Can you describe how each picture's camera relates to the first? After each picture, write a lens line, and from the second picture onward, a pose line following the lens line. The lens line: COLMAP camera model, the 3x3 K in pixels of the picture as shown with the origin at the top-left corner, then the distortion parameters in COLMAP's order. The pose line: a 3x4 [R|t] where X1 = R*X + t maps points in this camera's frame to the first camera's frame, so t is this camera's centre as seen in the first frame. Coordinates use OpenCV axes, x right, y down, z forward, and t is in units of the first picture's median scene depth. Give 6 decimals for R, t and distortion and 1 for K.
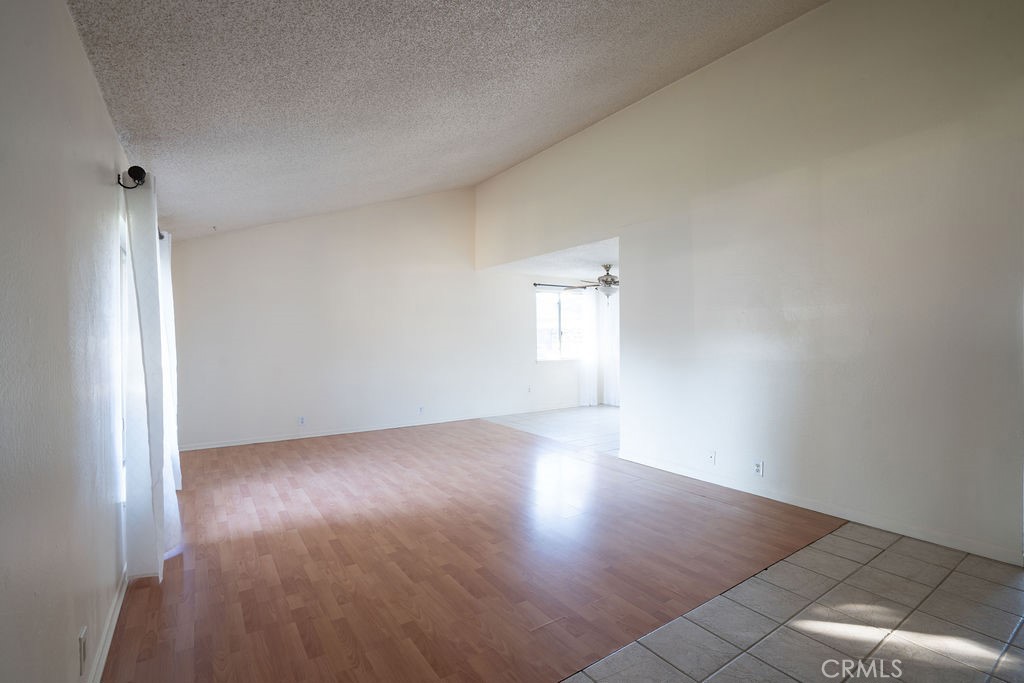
lens RADIAL K [[480.8, 0, 519.5], [0, 480.8, 340.1], [0, 0, 1]] dist [-0.060150, 0.022991]
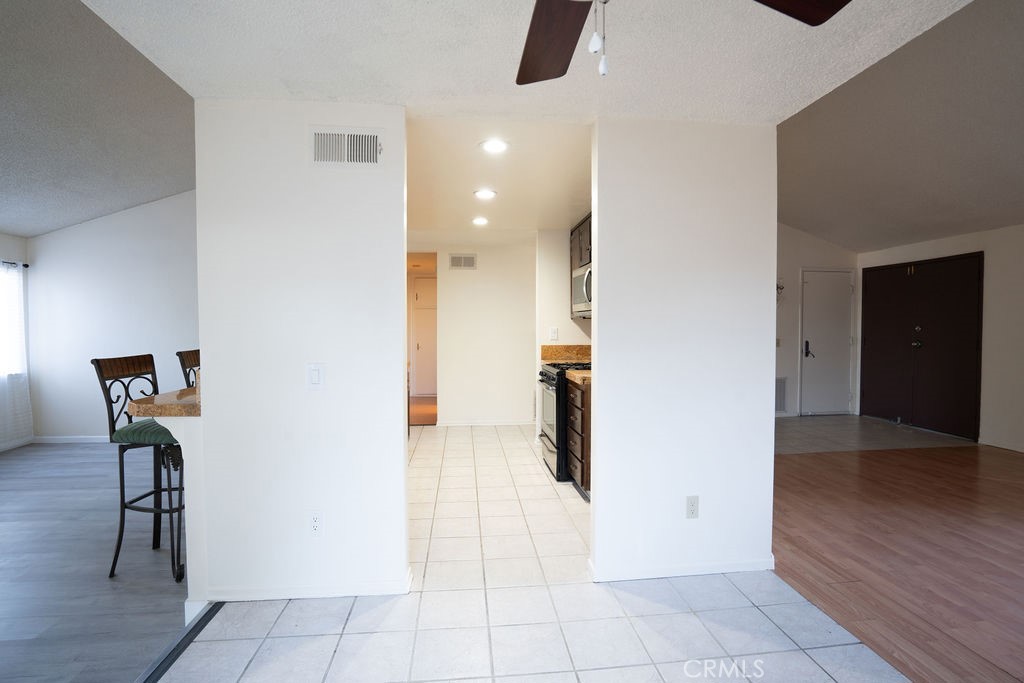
lens RADIAL K [[480.8, 0, 519.5], [0, 480.8, 340.1], [0, 0, 1]] dist [-0.060150, 0.022991]
pose [[-0.875488, -0.001576, 0.483238, 0.252755], [0.012308, 0.999598, 0.025559, -0.010480], [-0.483084, 0.028324, -0.875116, 1.930197]]
